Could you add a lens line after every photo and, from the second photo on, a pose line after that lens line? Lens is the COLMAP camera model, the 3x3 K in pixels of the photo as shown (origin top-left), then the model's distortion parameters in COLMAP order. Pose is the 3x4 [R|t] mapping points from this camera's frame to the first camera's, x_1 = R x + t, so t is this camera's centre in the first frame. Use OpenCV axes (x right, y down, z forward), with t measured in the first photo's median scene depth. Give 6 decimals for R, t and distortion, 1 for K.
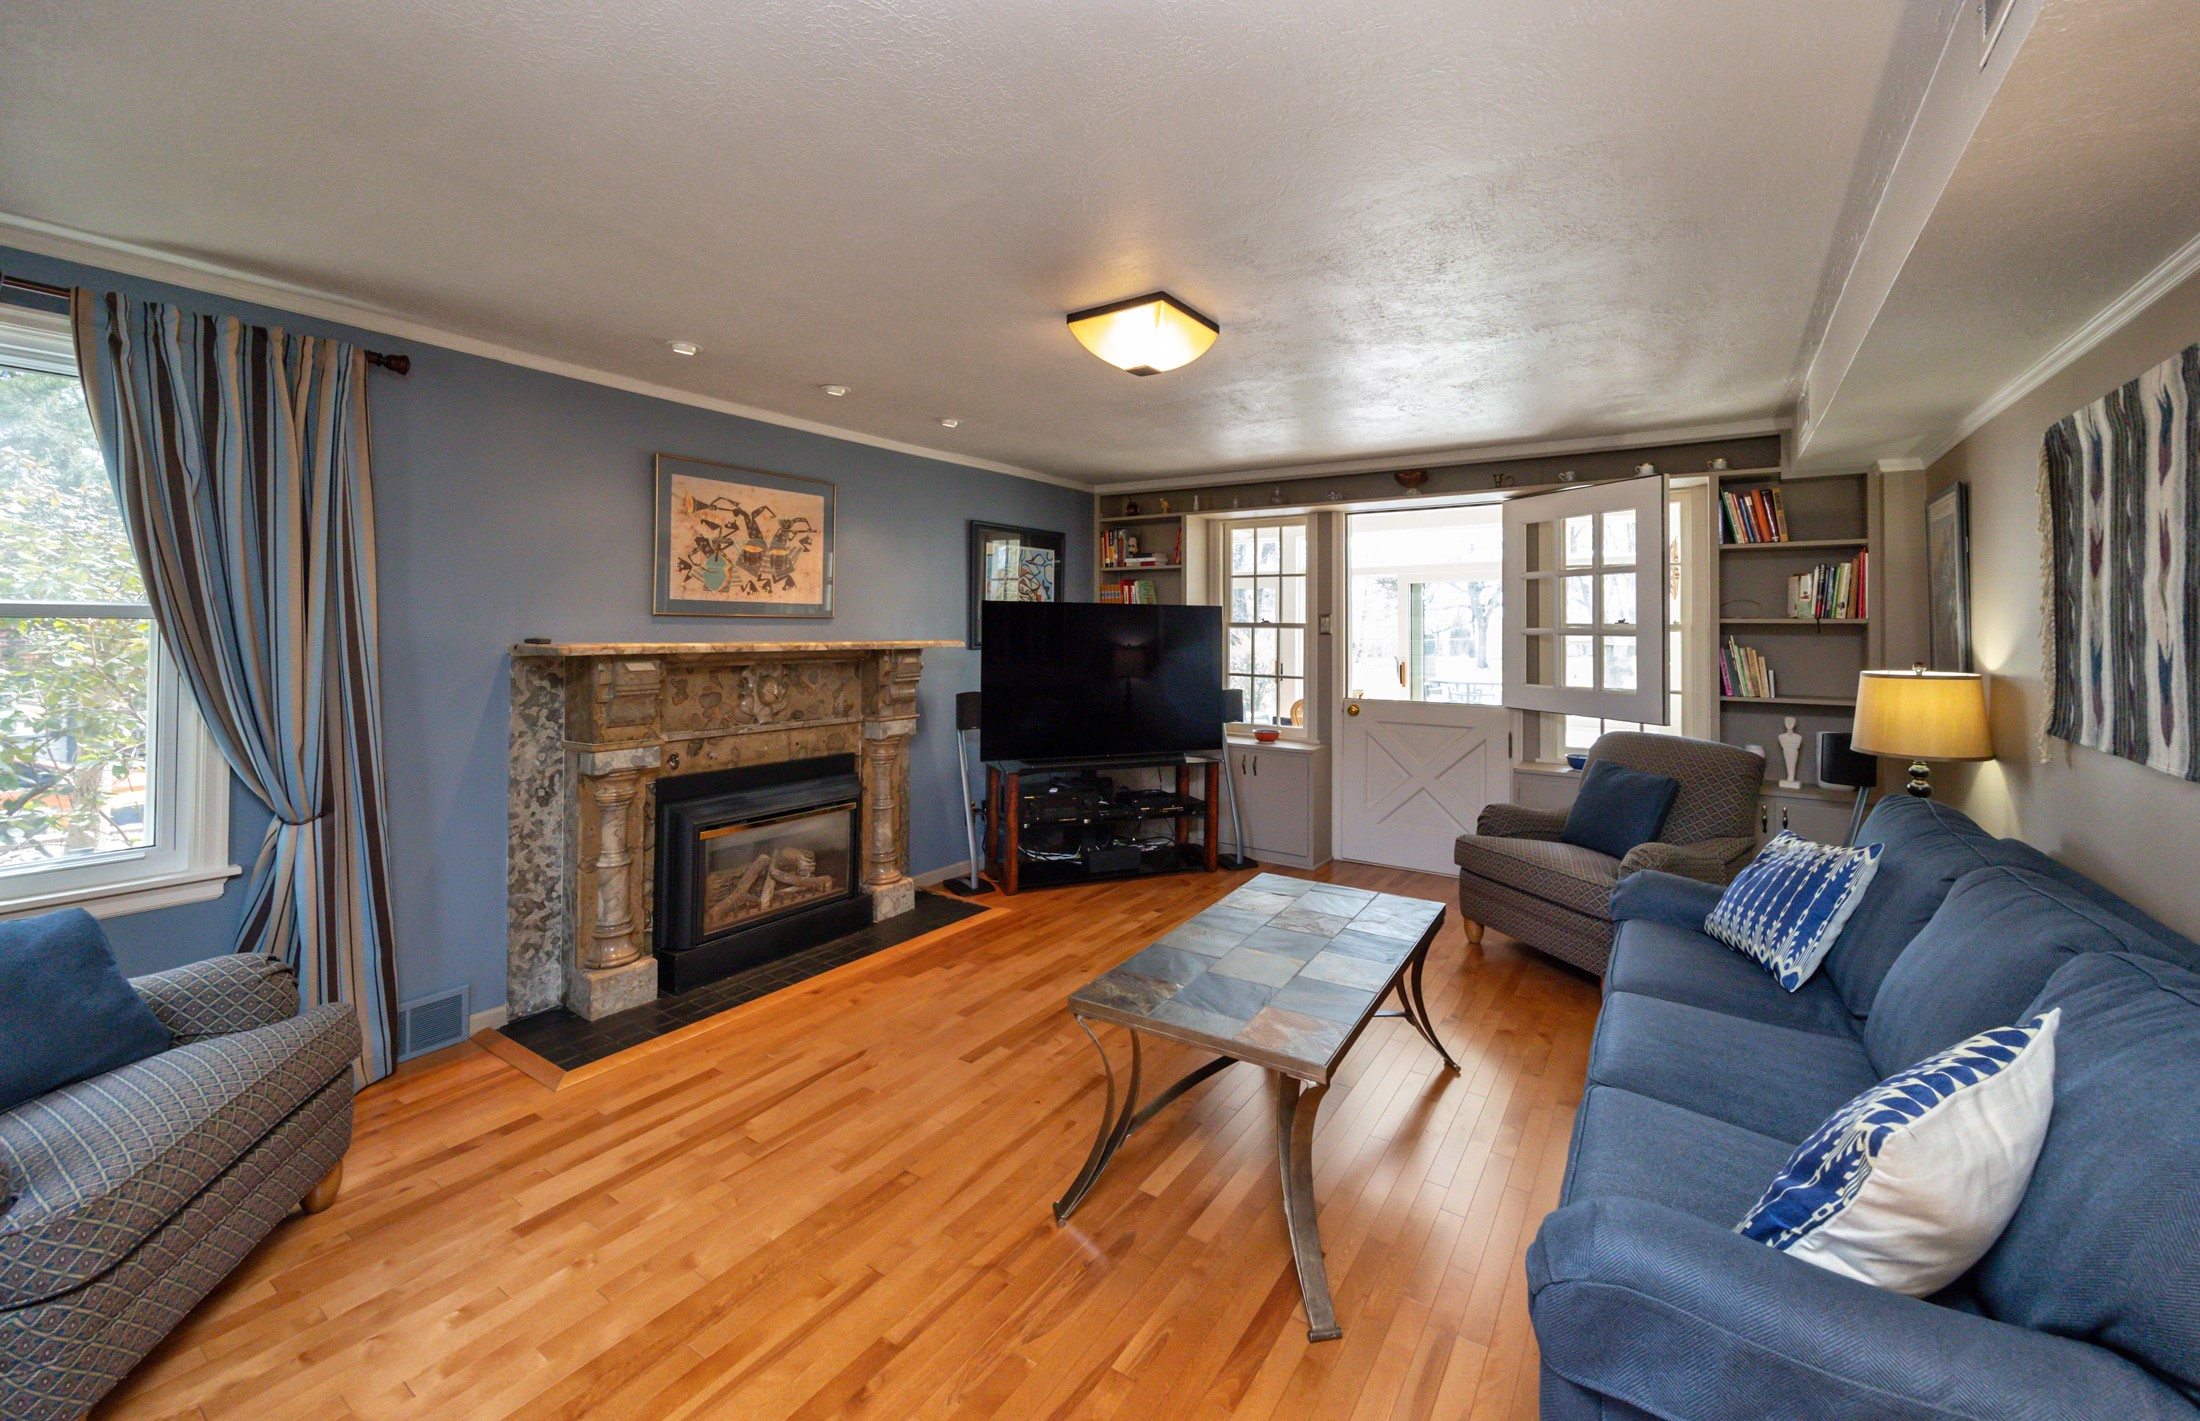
lens RADIAL K [[900.4, 0, 1092.5], [0, 900.4, 620.6], [0, 0, 1]] dist [-0.000690, 0.000005]
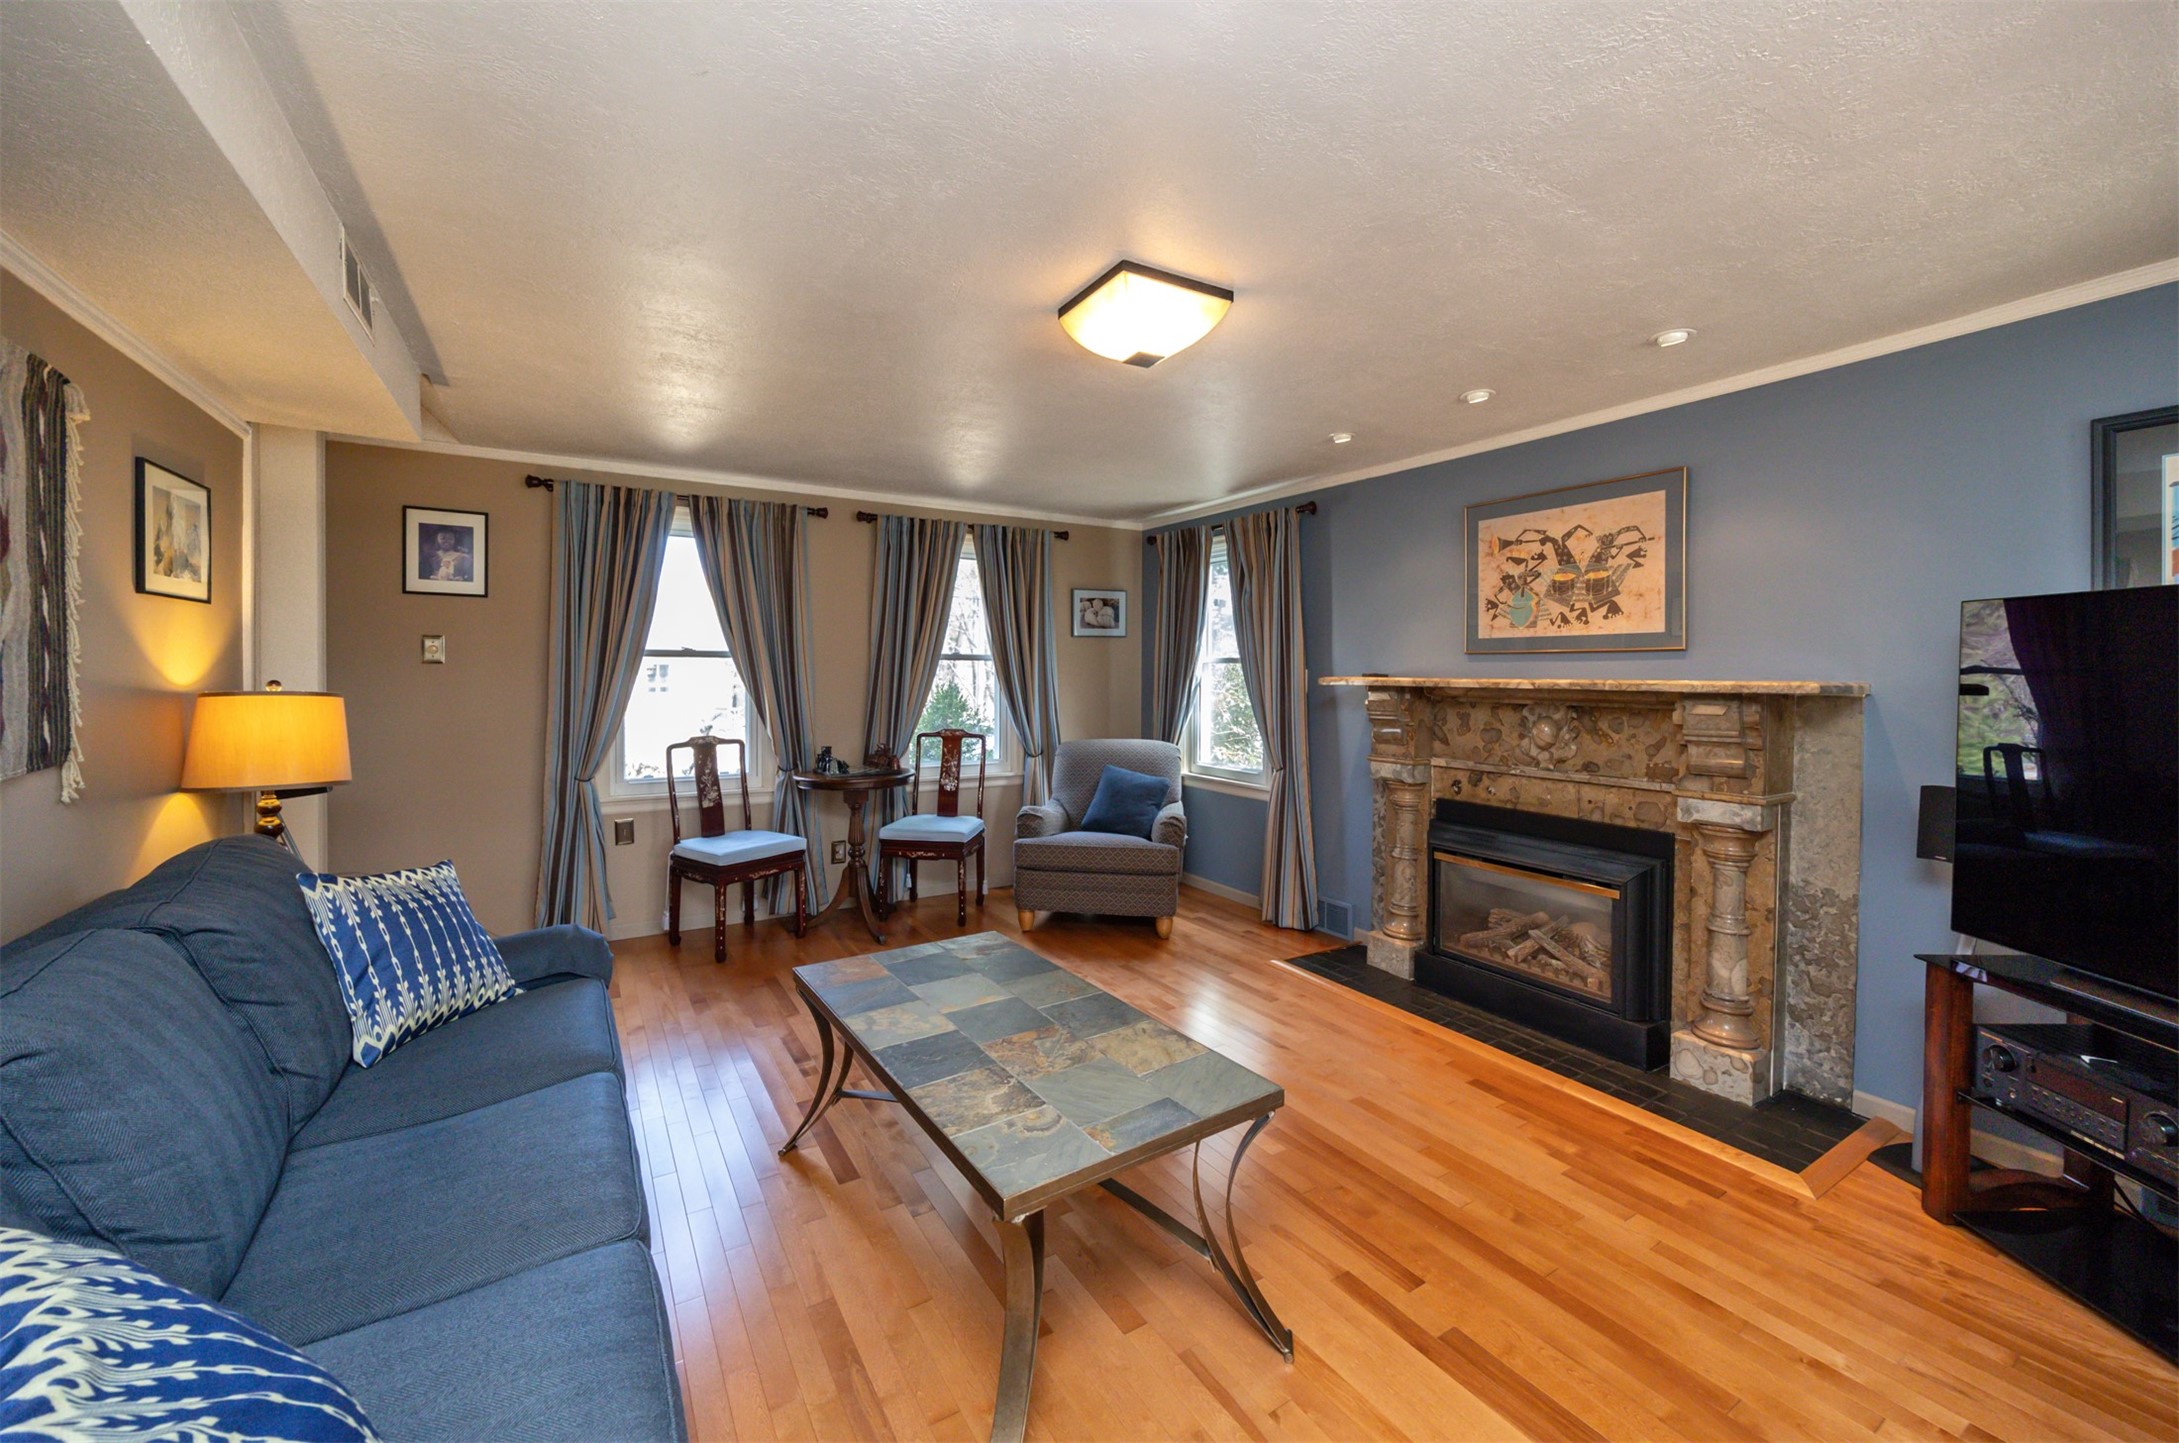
lens RADIAL K [[828.7, 0, 1082.5], [0, 828.7, 683.9], [0, 0, 1]] dist [0.001888, 0.000053]
pose [[-0.409650, 0.005211, -0.912228, 0.589989], [0.001286, 0.999986, 0.005135, 0.023336], [0.912242, 0.000930, -0.409651, 0.916749]]
